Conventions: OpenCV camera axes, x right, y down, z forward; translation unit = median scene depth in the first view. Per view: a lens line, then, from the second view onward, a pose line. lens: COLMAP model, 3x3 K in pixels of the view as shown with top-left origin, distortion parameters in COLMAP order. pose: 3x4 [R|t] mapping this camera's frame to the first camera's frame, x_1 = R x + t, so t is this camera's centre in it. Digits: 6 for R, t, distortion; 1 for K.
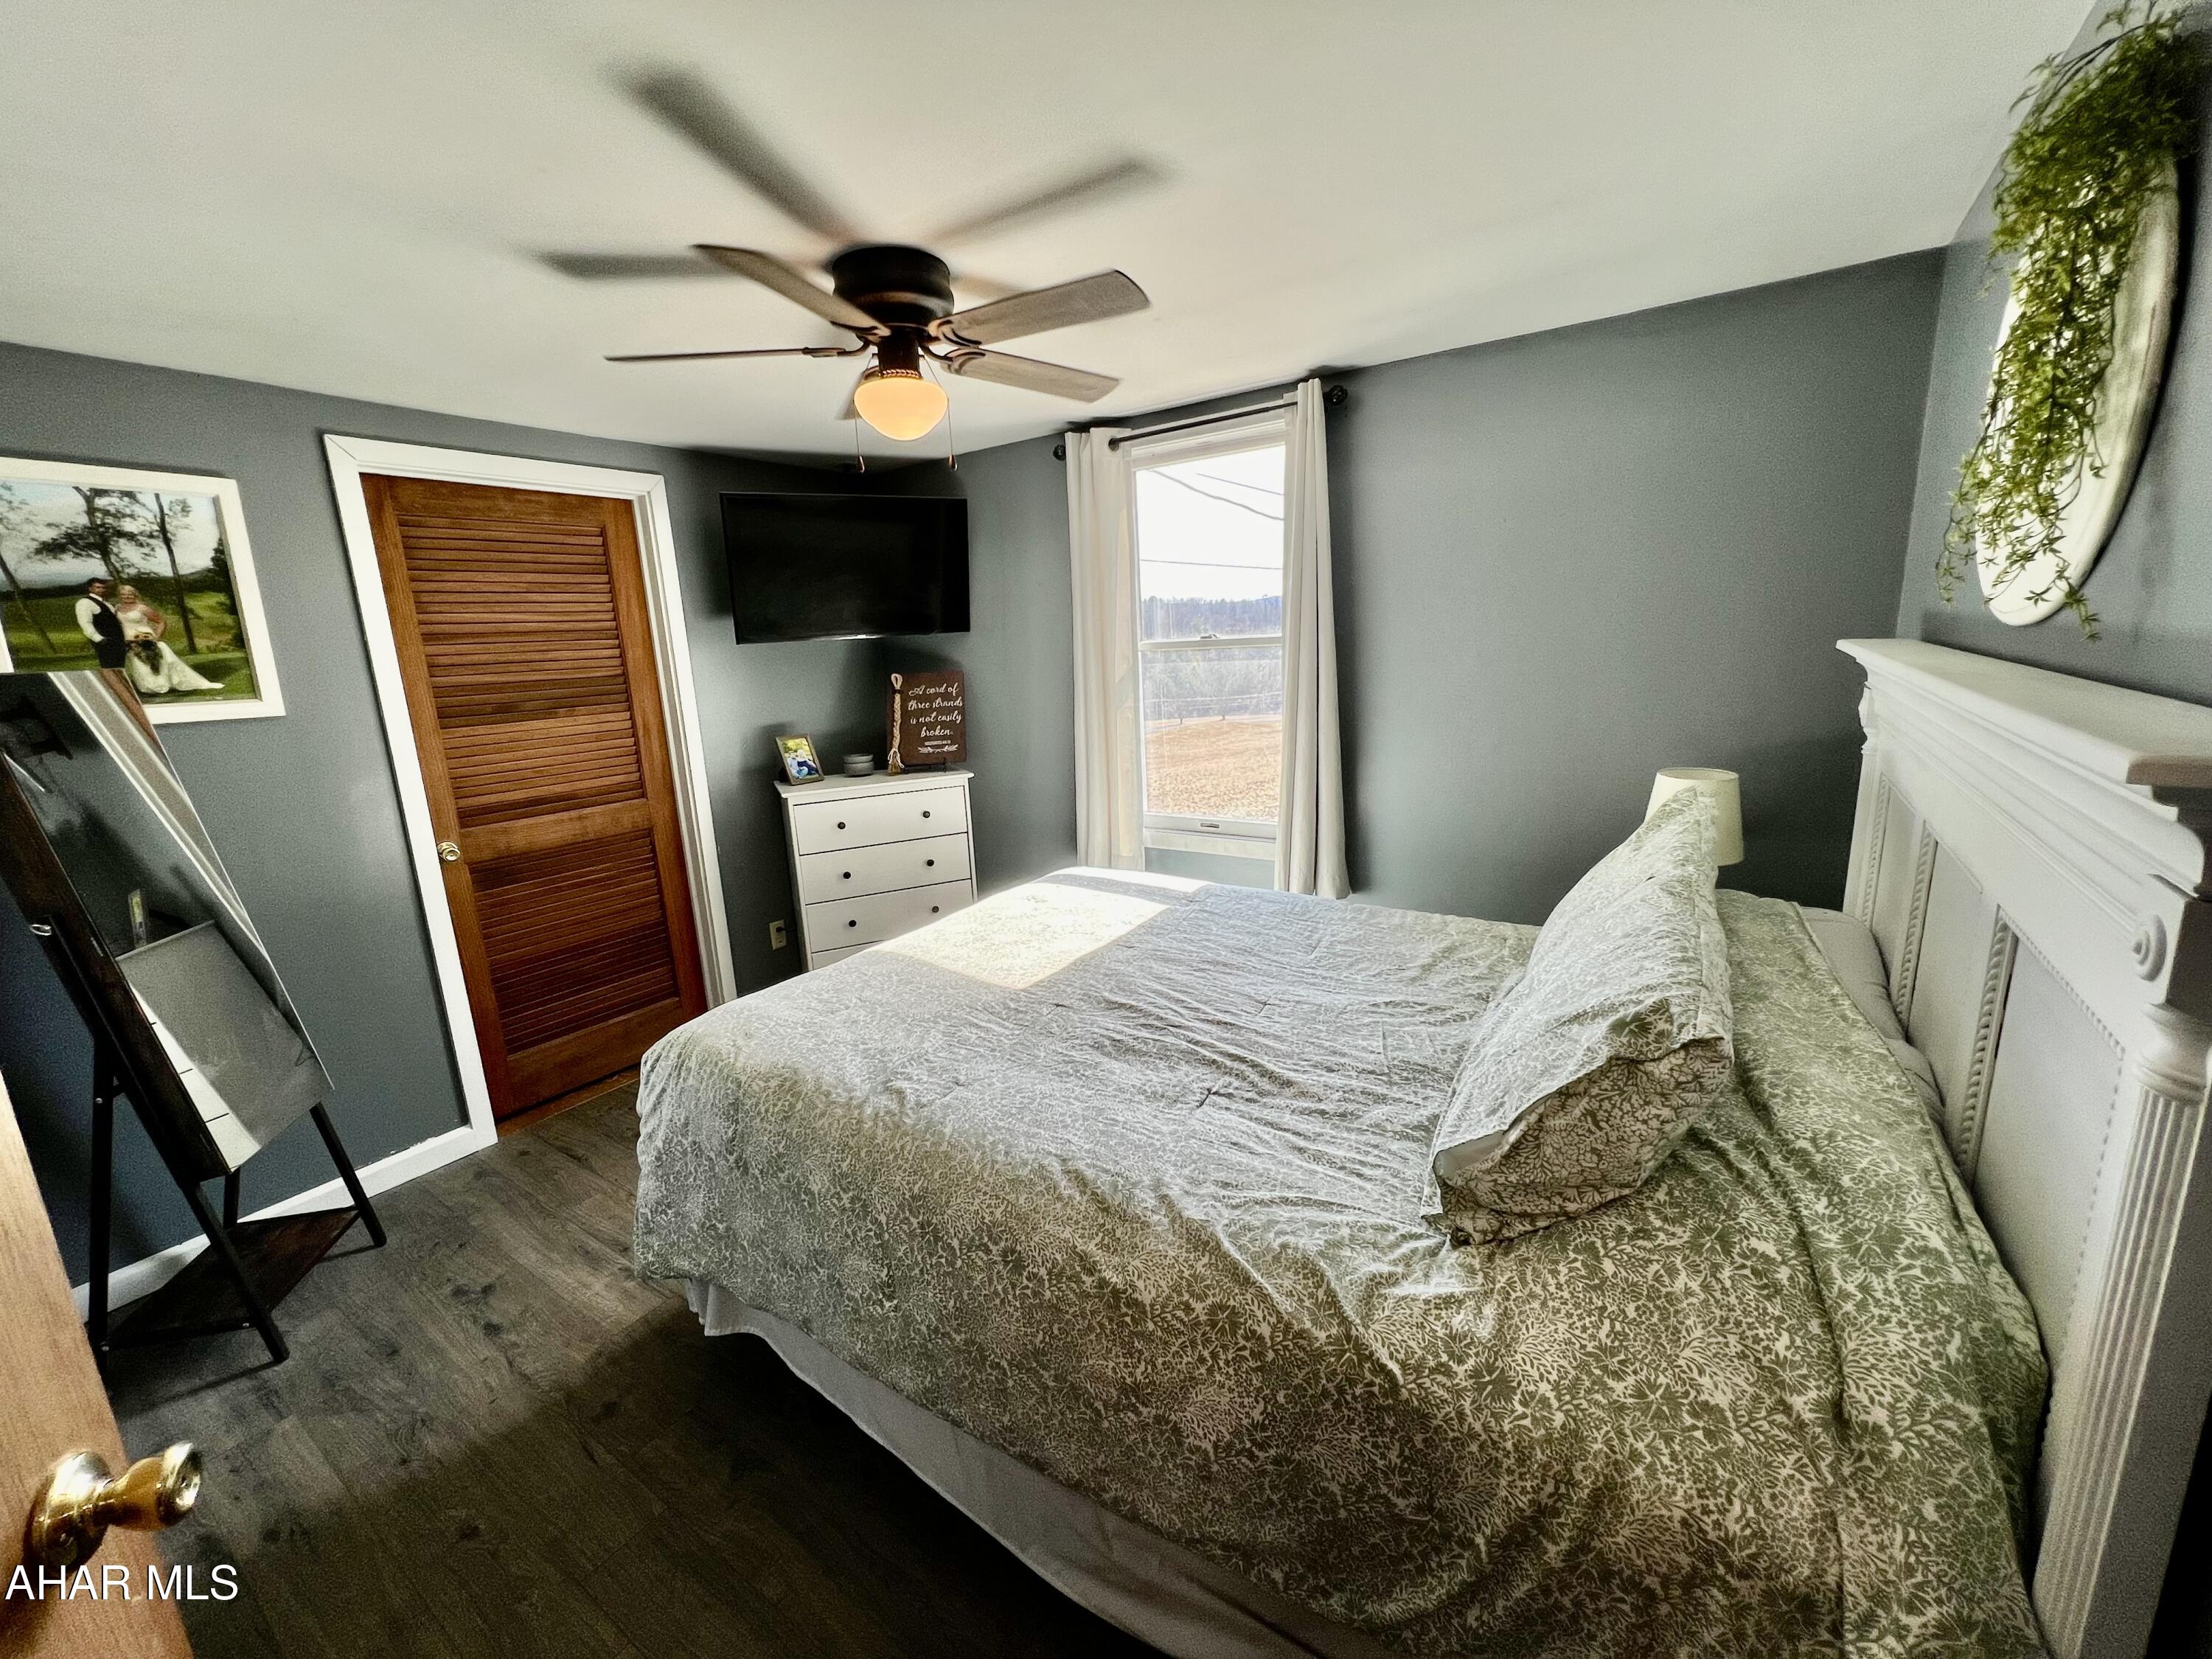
lens RADIAL K [[883.7, 0, 1099.6], [0, 883.7, 824.5], [0, 0, 1]] dist [-0.001898, 0.001068]
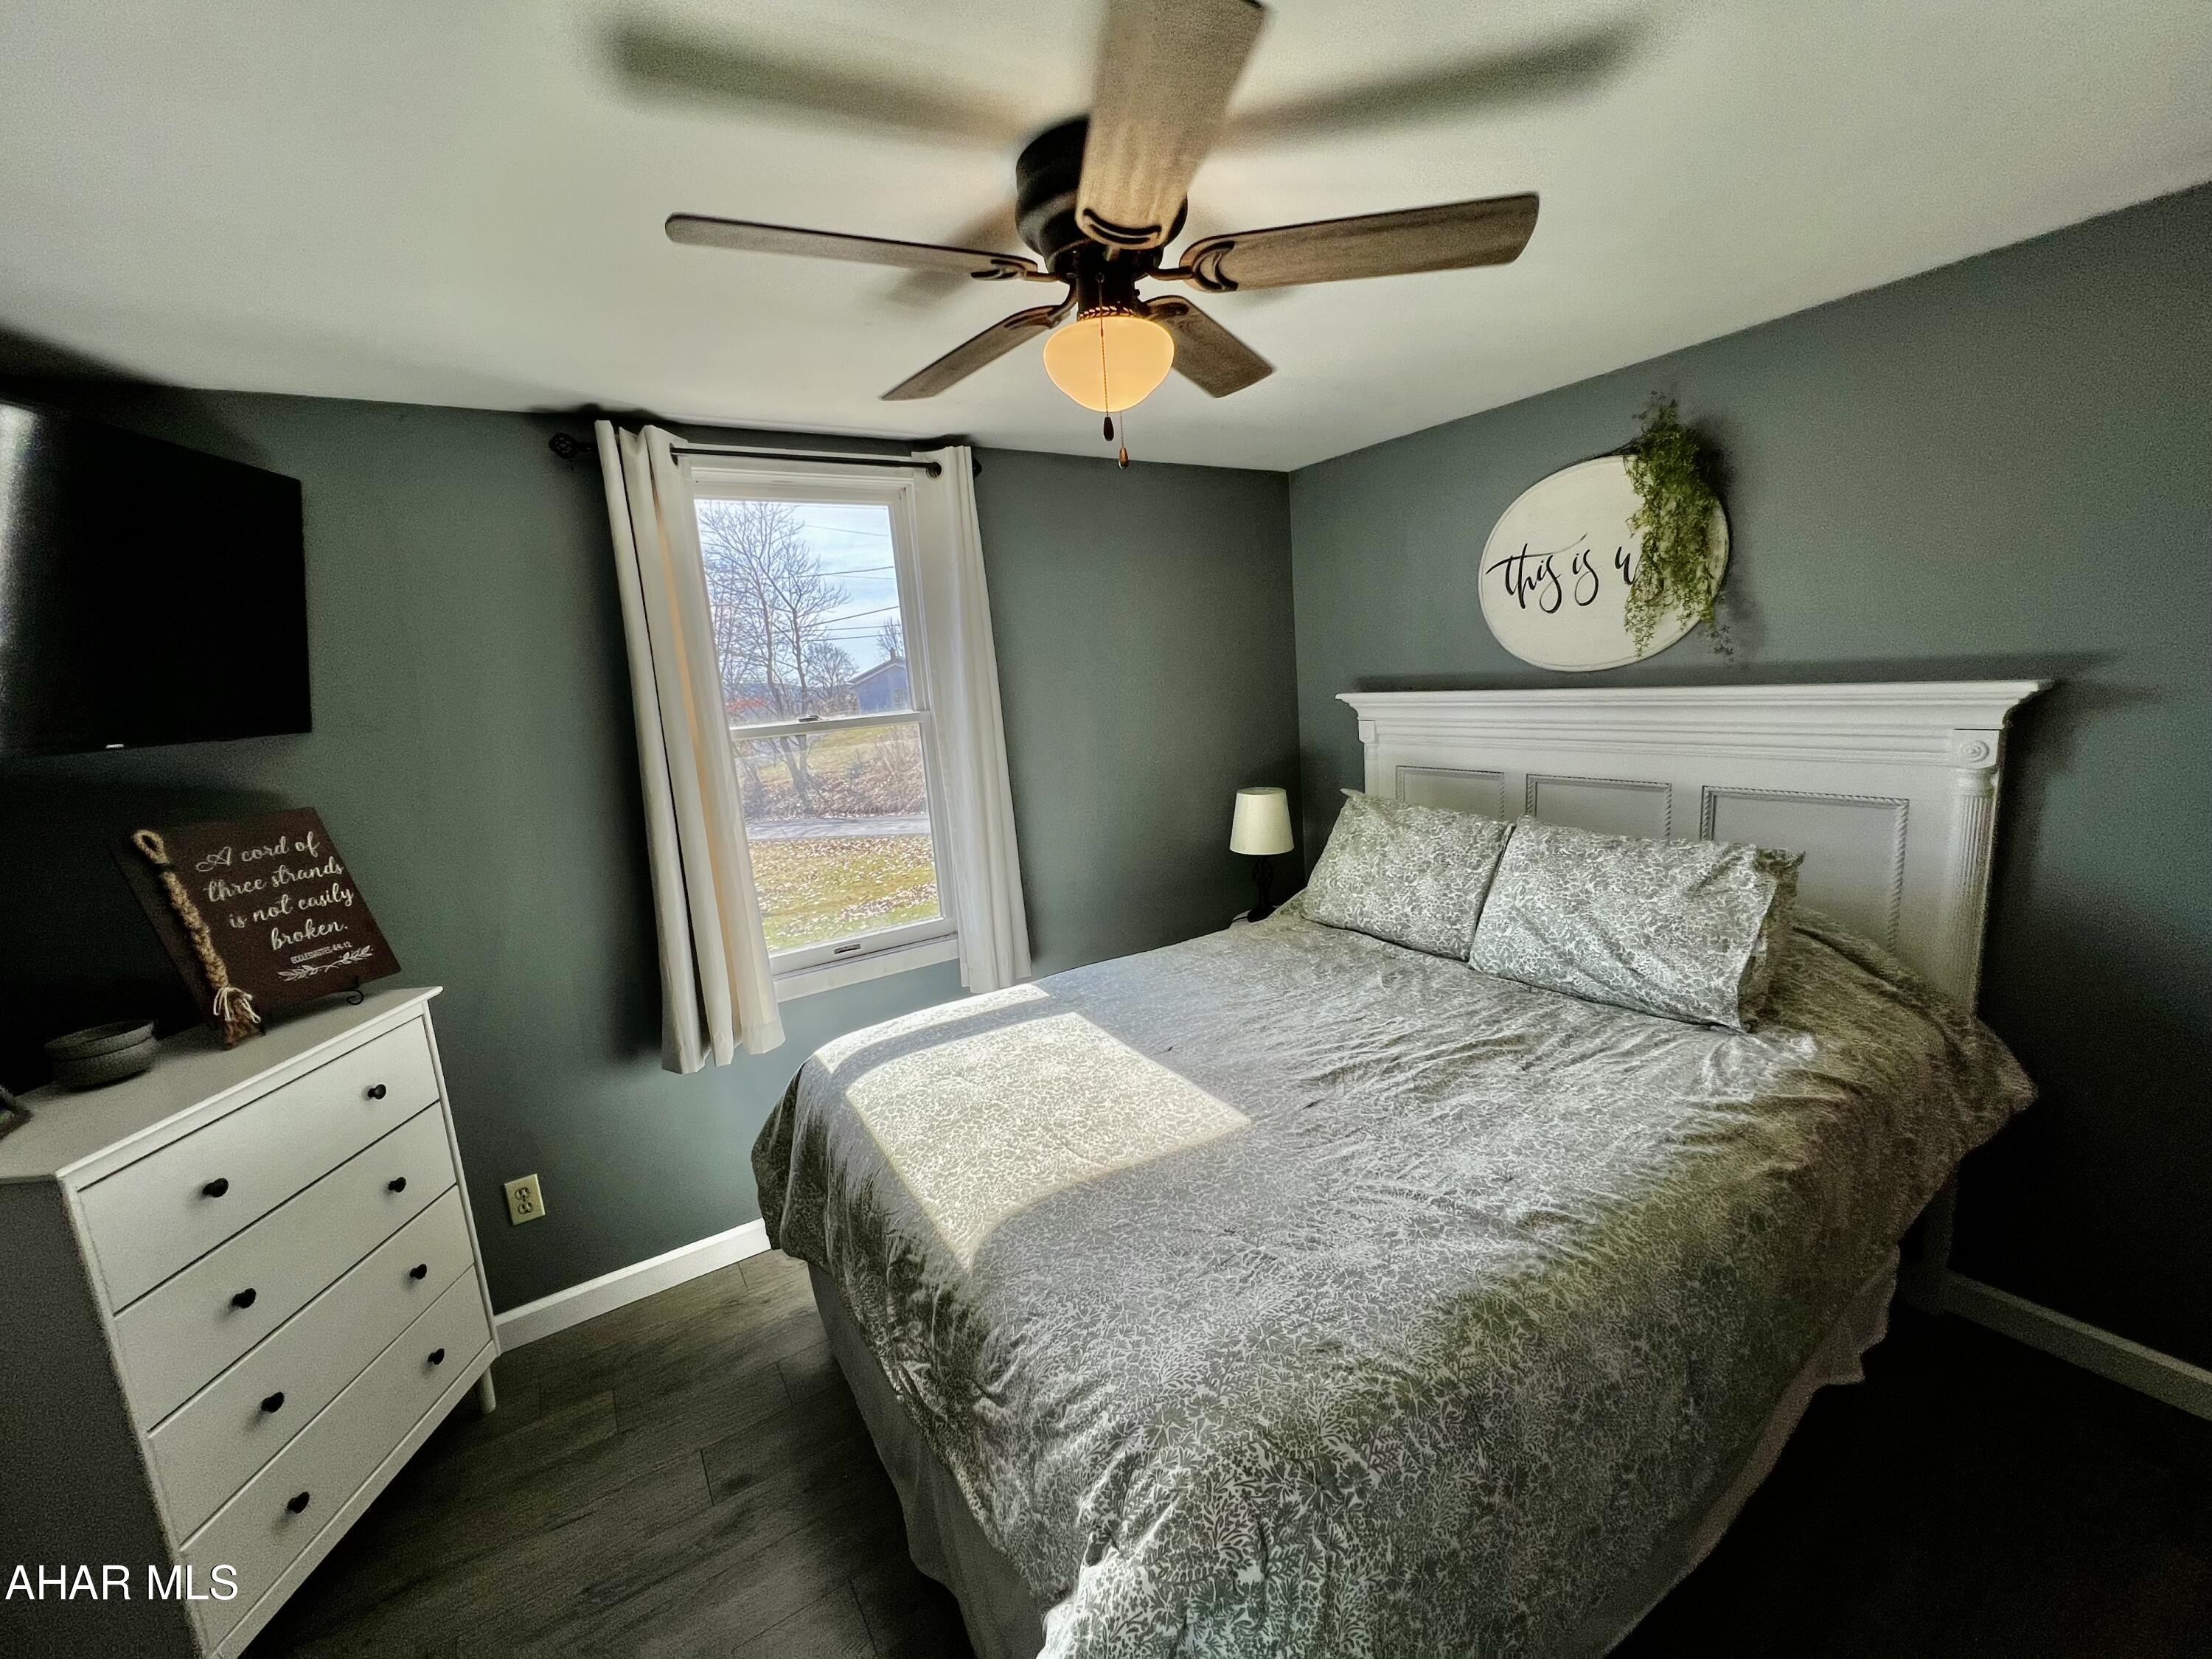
lens RADIAL K [[883.7, 0, 1104.5], [0, 883.7, 829.9], [0, 0, 1]] dist [-0.001898, 0.001068]
pose [[0.390914, -0.140731, 0.909605, -0.628703], [0.240748, 0.969472, 0.046529, -0.106246], [-0.888385, 0.200797, 0.412860, 0.546985]]
